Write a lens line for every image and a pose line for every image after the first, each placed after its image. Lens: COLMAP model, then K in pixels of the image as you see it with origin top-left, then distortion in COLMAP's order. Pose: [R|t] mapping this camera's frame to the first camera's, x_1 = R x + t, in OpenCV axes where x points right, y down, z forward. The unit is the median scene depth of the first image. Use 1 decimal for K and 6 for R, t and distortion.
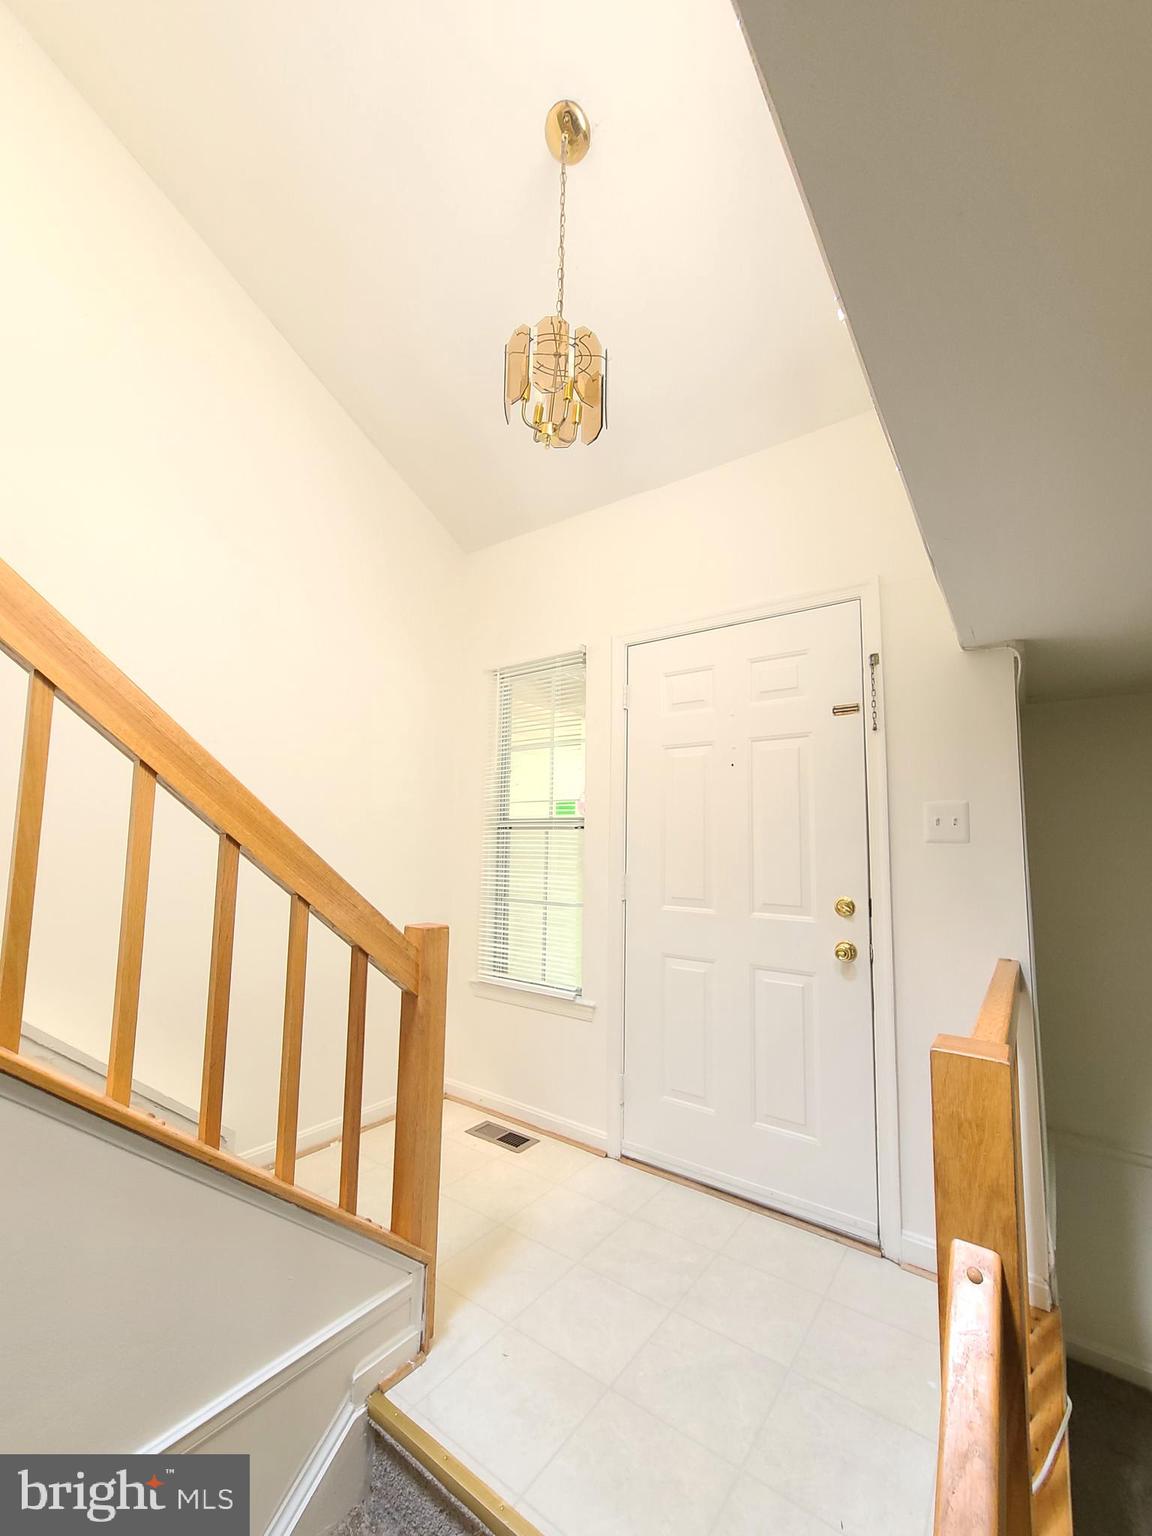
lens RADIAL K [[617.9, 0, 567.4], [0, 617.9, 782.3], [0, 0, 1]] dist [0.000733, 0.001432]
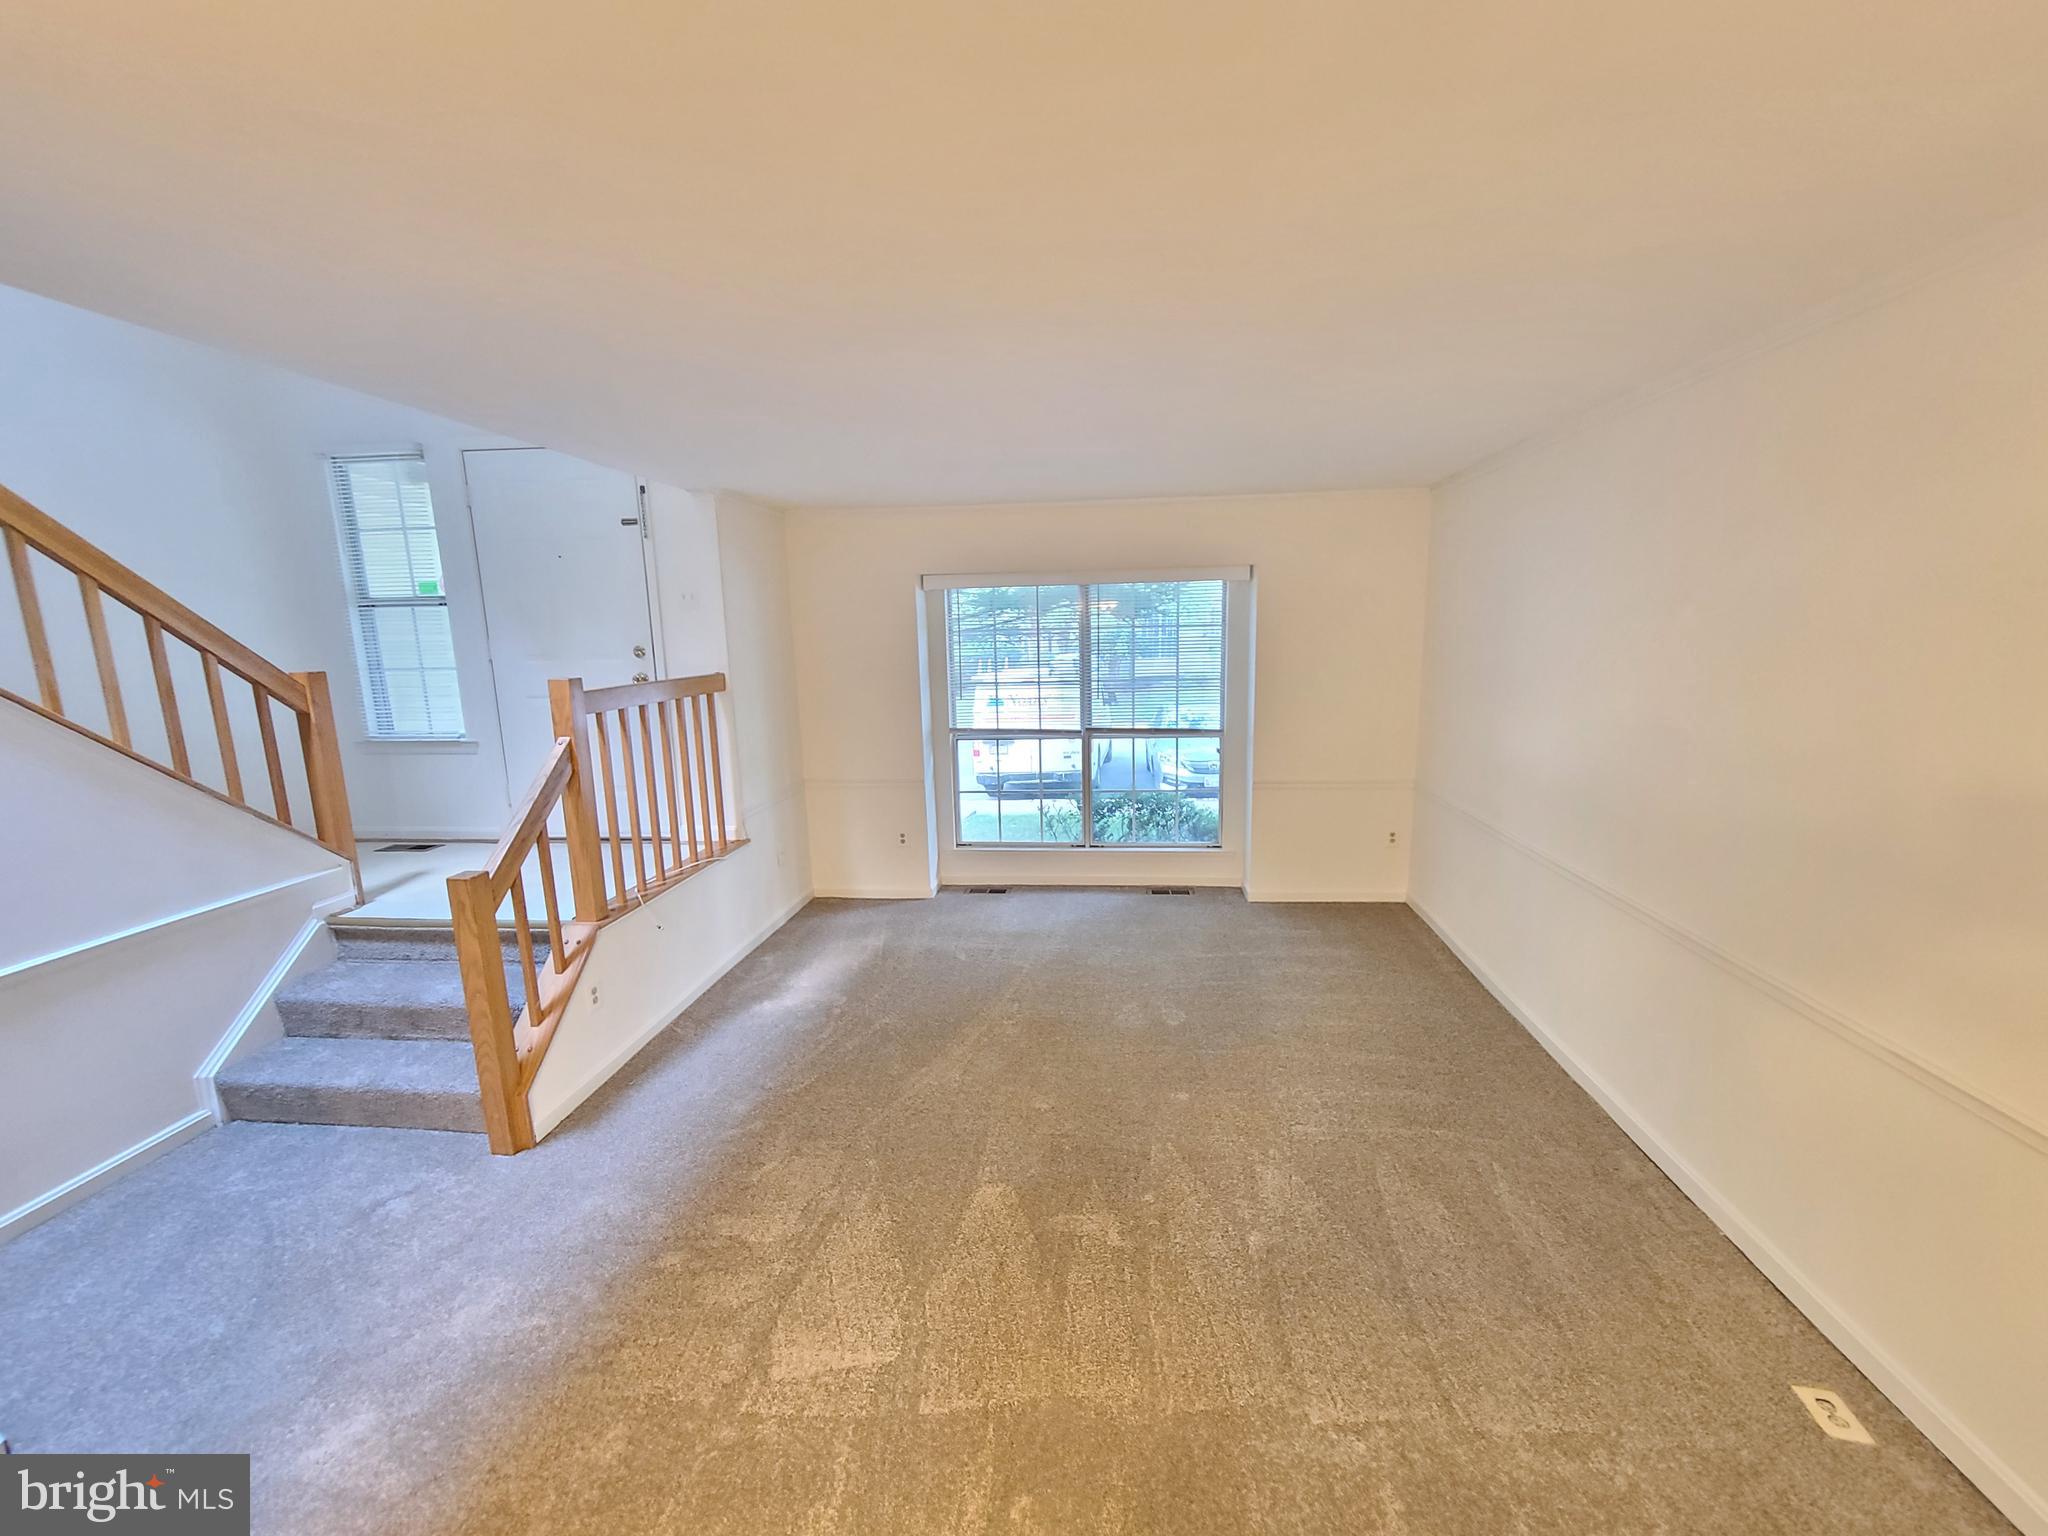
lens RADIAL K [[823.8, 0, 1034.5], [0, 823.8, 778.6], [0, 0, 1]] dist [0.000733, 0.001432]
pose [[0.853274, -0.128858, 0.505291, 0.235672], [-0.020634, 0.959885, 0.279633, -0.119802], [-0.521054, -0.249030, 0.816386, -1.610585]]
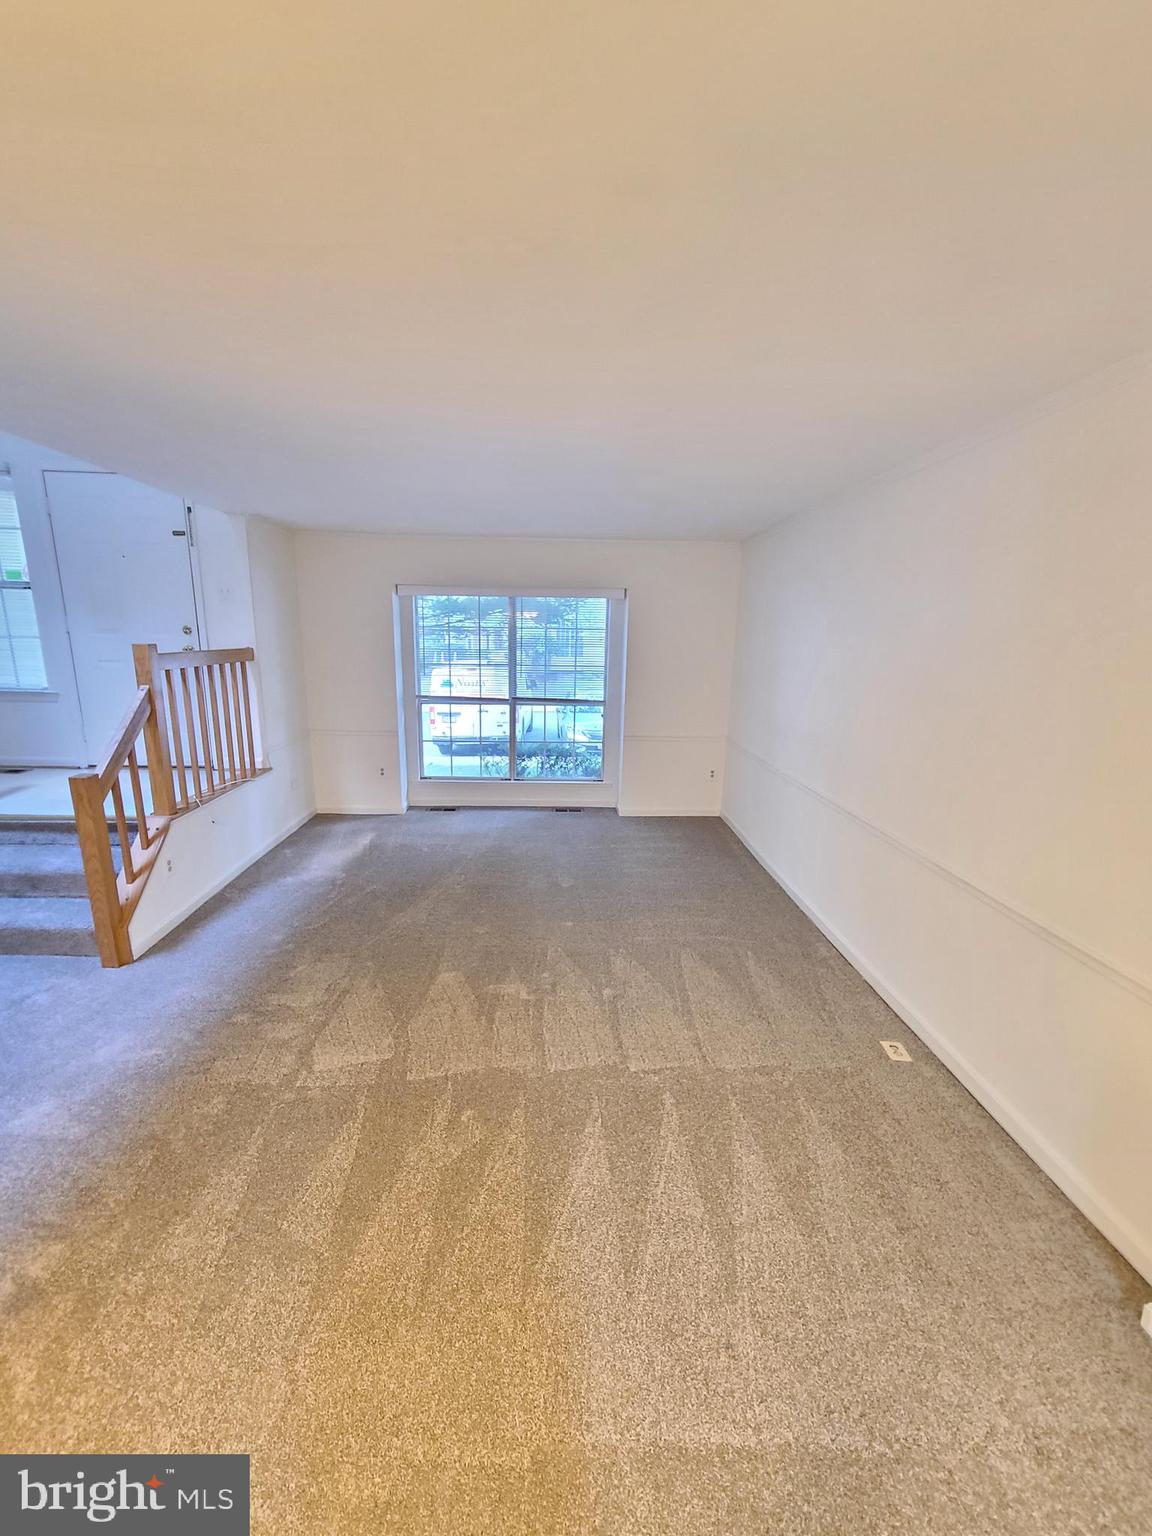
lens RADIAL K [[617.9, 0, 556.1], [0, 617.9, 781.8], [0, 0, 1]] dist [0.000733, 0.001432]
pose [[0.781883, -0.149487, 0.605238, 0.071055], [-0.071347, 0.942991, 0.325080, -0.116658], [-0.619330, -0.297356, 0.726643, -1.867879]]
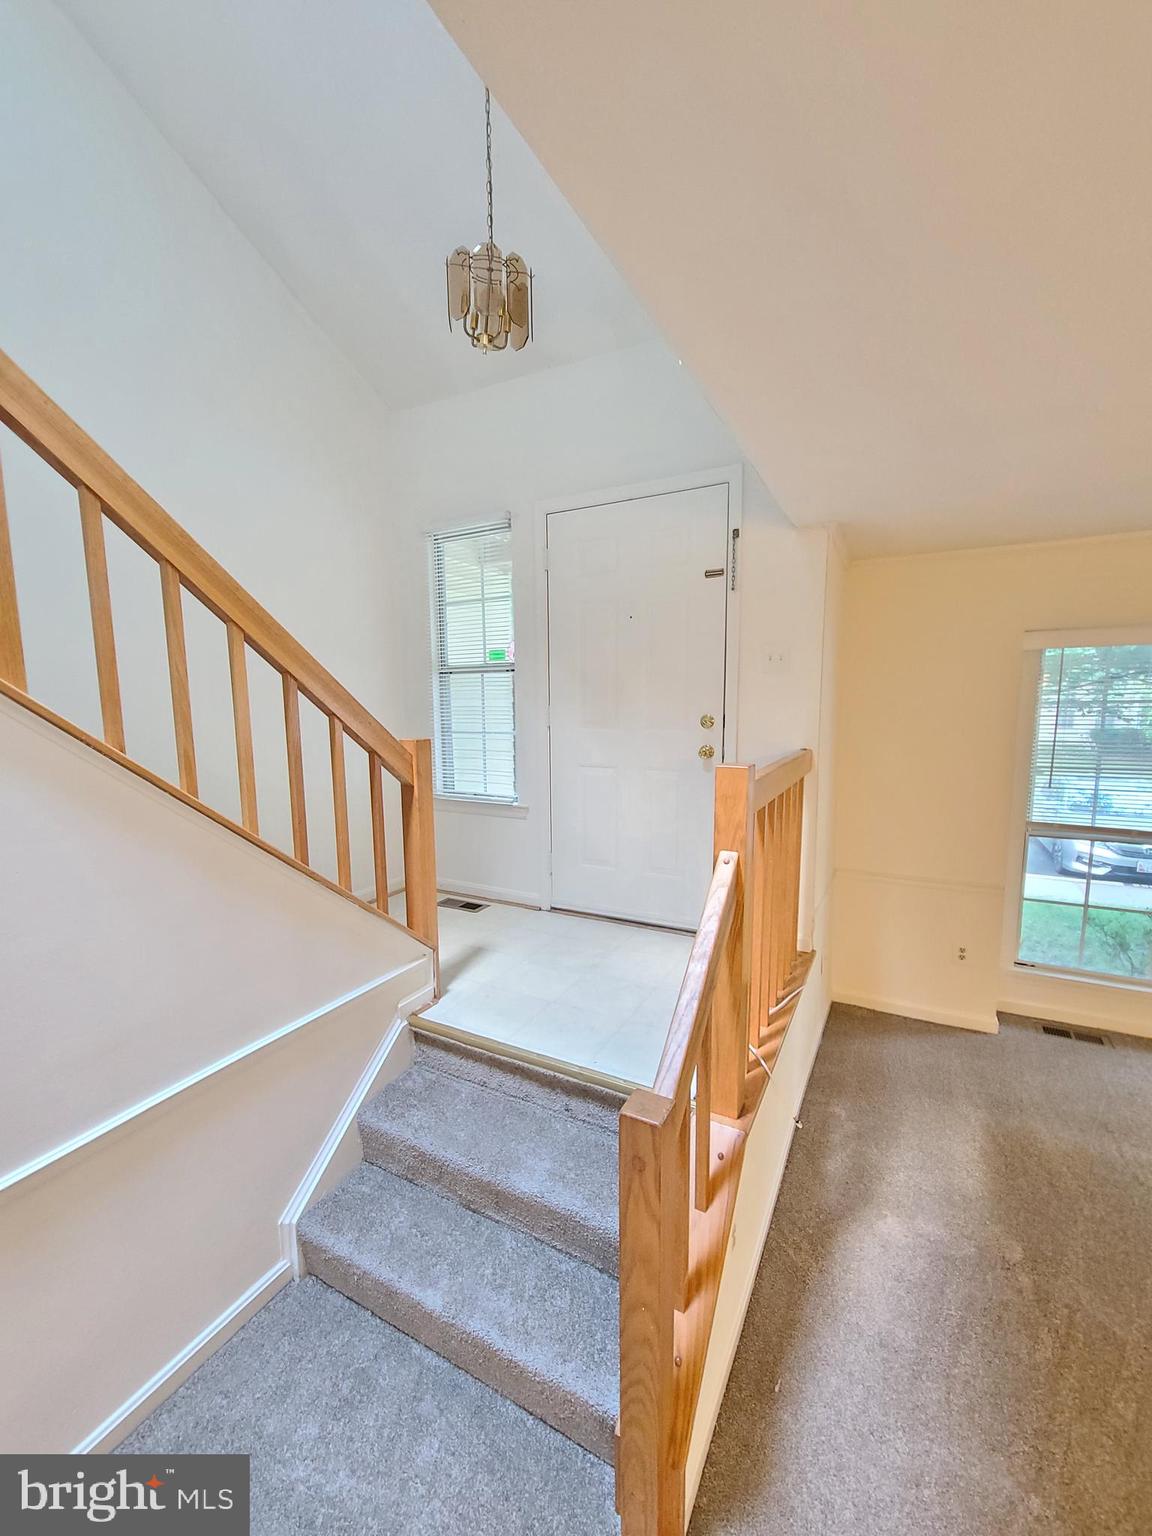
lens RADIAL K [[617.9, 0, 567.3], [0, 617.9, 780.4], [0, 0, 1]] dist [0.000733, 0.001432]
pose [[0.989209, -0.048137, 0.138376, -0.078729], [0.014533, 0.972064, 0.234267, -0.001339], [-0.145787, -0.229728, 0.962274, -0.398312]]
